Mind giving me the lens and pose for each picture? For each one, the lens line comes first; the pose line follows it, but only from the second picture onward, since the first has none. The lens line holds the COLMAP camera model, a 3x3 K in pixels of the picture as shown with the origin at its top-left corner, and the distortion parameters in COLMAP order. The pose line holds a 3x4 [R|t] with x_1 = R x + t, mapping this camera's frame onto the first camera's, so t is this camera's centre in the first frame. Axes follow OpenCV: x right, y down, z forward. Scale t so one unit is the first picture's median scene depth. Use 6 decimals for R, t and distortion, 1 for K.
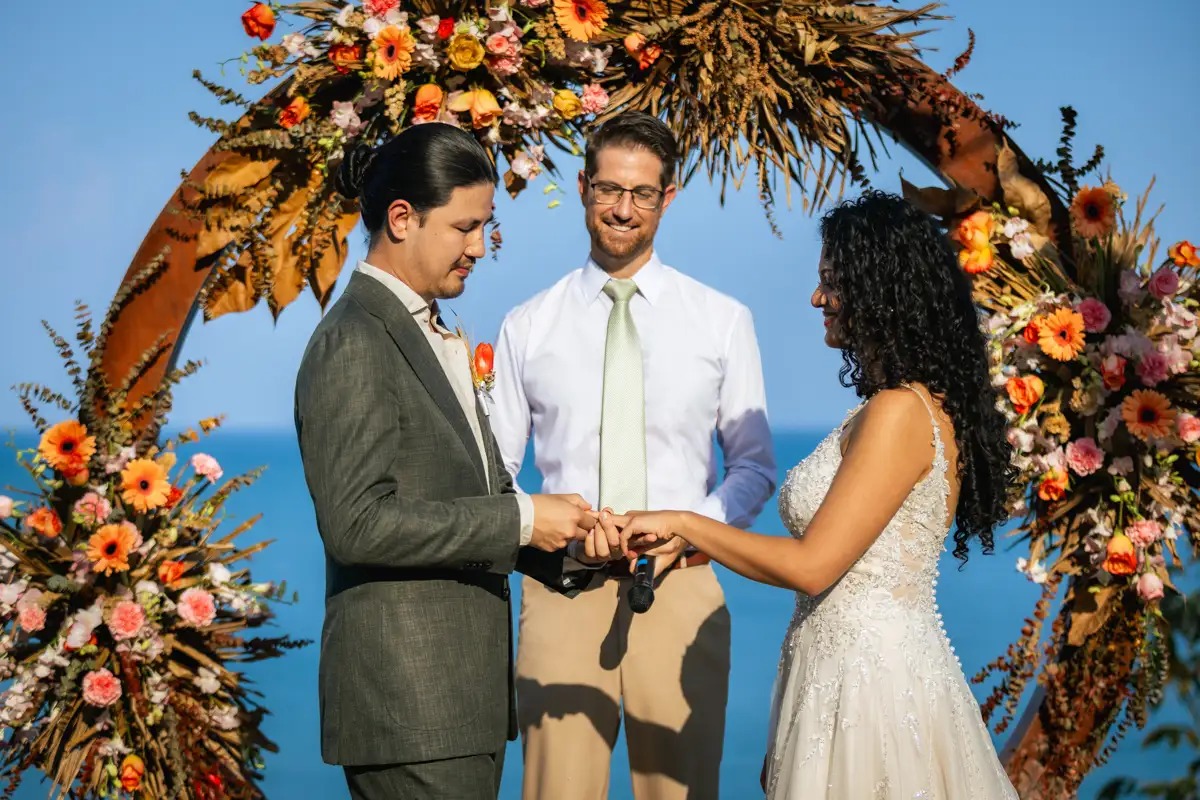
lens RADIAL K [[2846.6, 0, 600.0], [0, 2846.6, 400.0], [0, 0, 1]] dist [-0.950930, 14.270835]
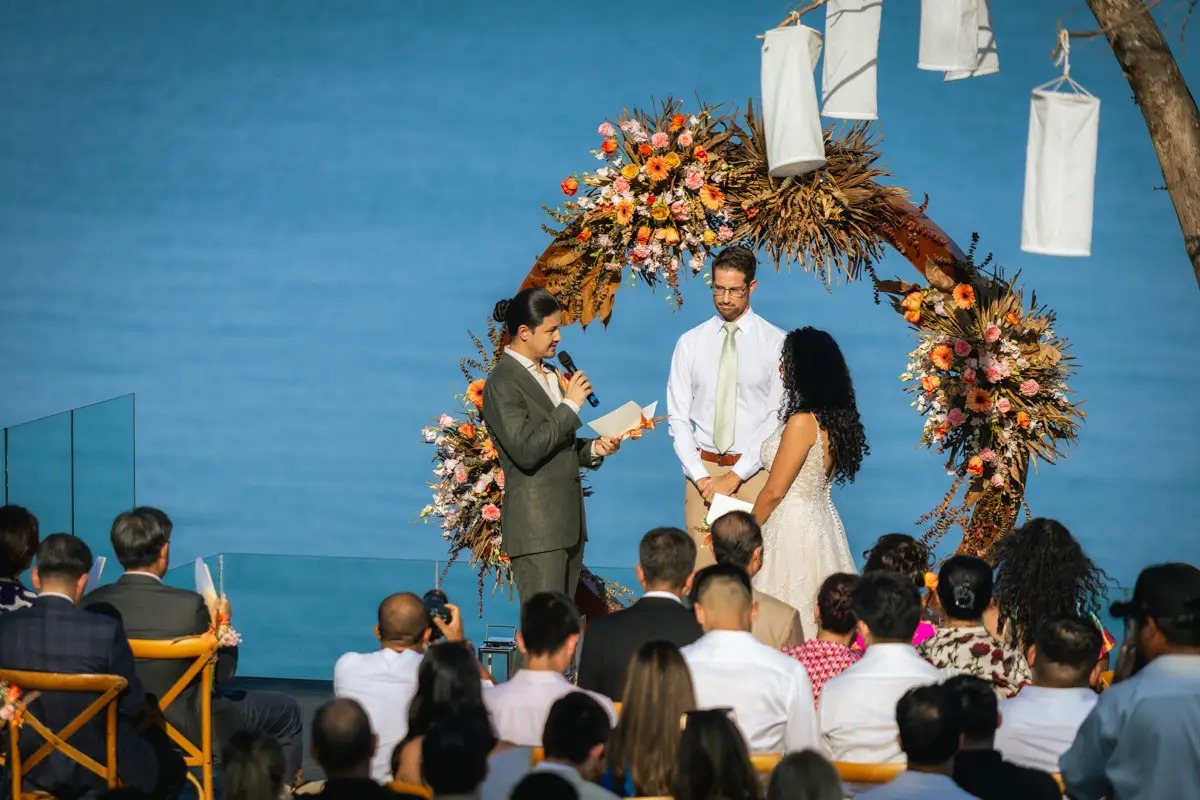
lens RADIAL K [[2846.6, 0, 600.0], [0, 2846.6, 400.0], [0, 0, 1]] dist [-0.950930, 14.270835]
pose [[0.973301, 0.026825, -0.227961, 0.374128], [-0.008197, 0.996576, 0.082273, -0.152377], [0.229387, -0.078208, 0.970188, -1.001723]]
